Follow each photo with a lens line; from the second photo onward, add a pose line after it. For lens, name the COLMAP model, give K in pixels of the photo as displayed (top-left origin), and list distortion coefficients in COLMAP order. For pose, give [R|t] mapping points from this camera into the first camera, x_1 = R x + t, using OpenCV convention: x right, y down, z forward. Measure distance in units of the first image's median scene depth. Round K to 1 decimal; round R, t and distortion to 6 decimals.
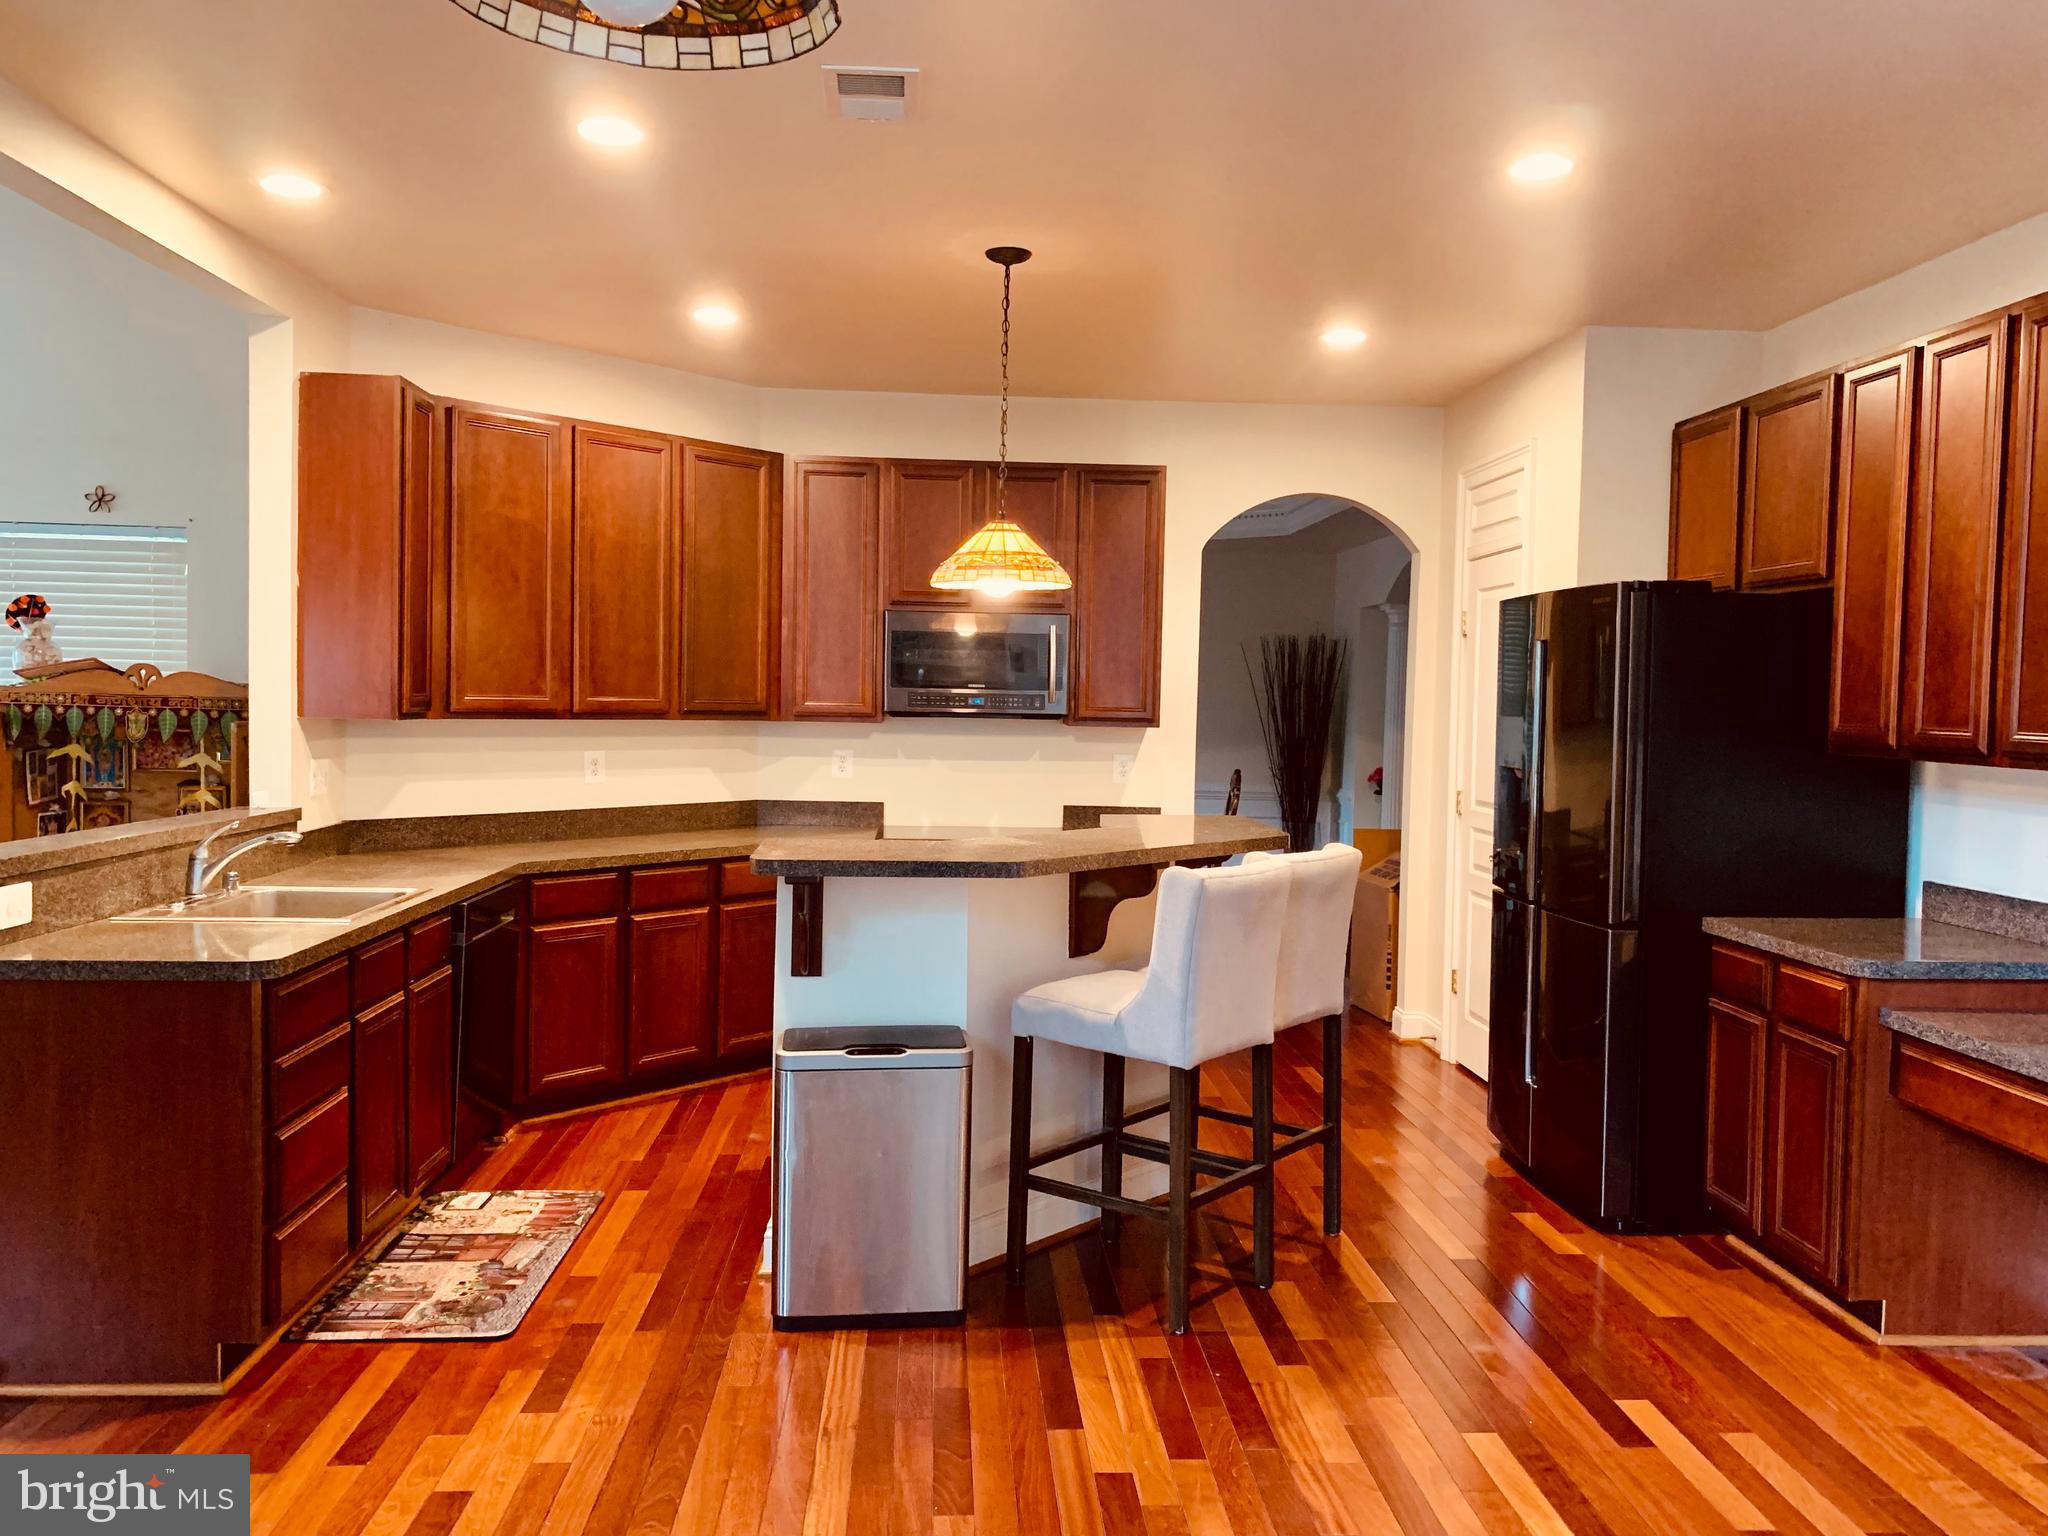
lens RADIAL K [[1564.9, 0, 1026.0], [0, 1564.9, 754.3], [0, 0, 1]] dist [0.050666, -0.062352]
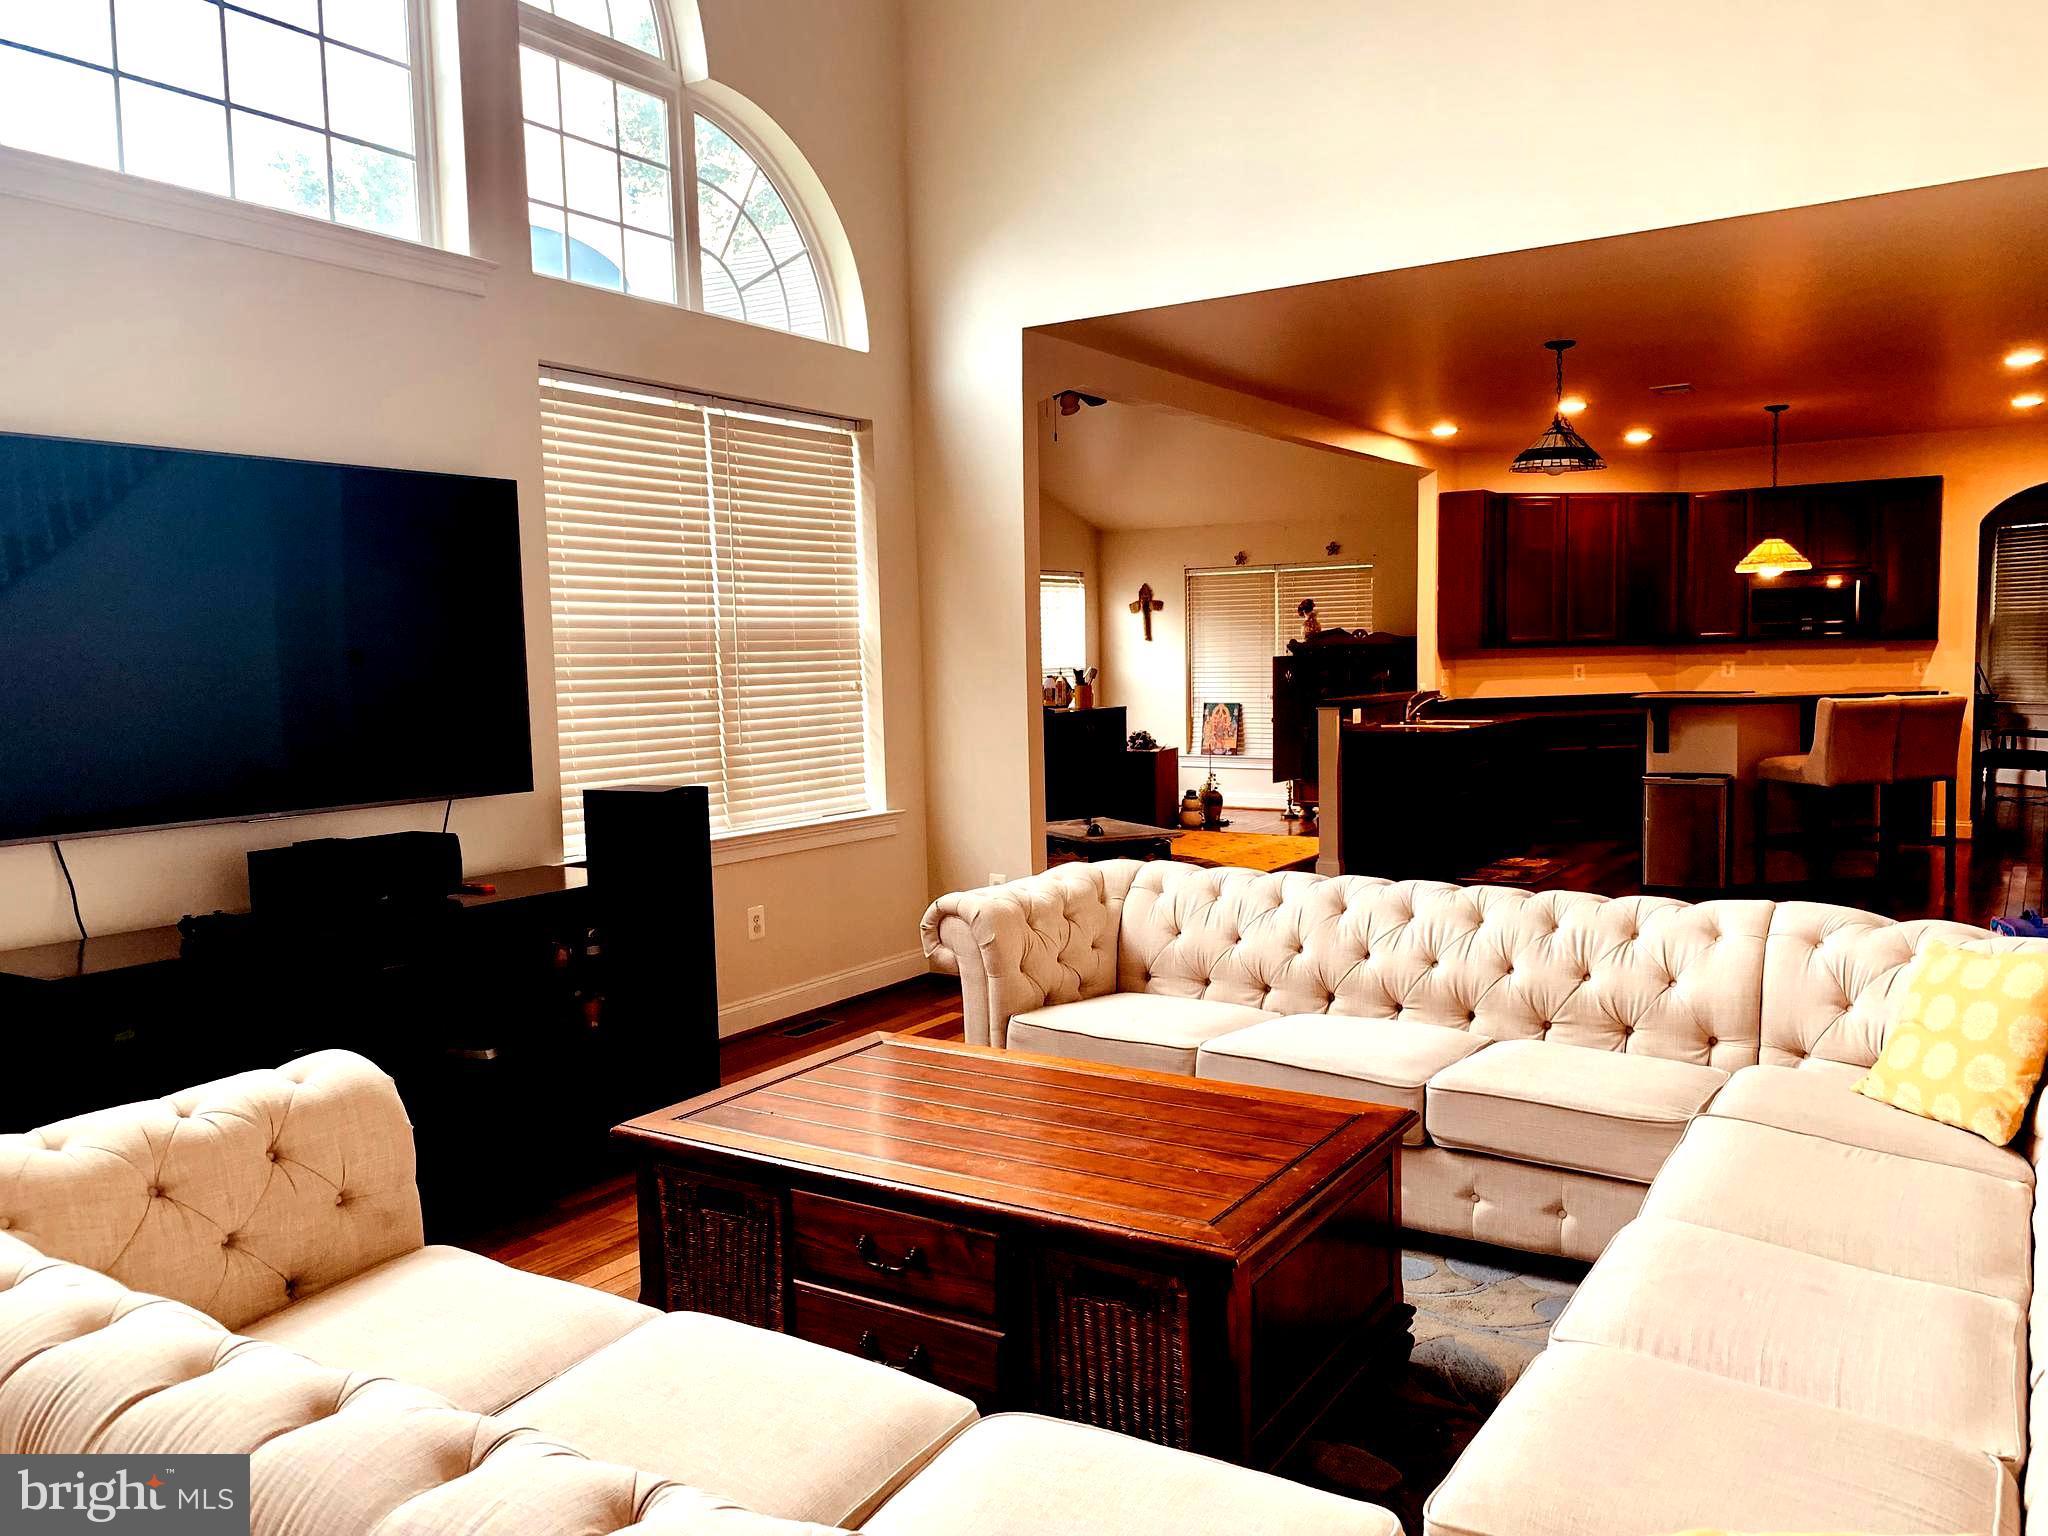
lens RADIAL K [[1564.9, 0, 1019.8], [0, 1564.9, 789.4], [0, 0, 1]] dist [0.050666, -0.062352]
pose [[0.796875, 0.016880, -0.603908, 0.482208], [0.014504, 0.998787, 0.047055, 0.070622], [0.603970, -0.046256, 0.795664, -1.328334]]
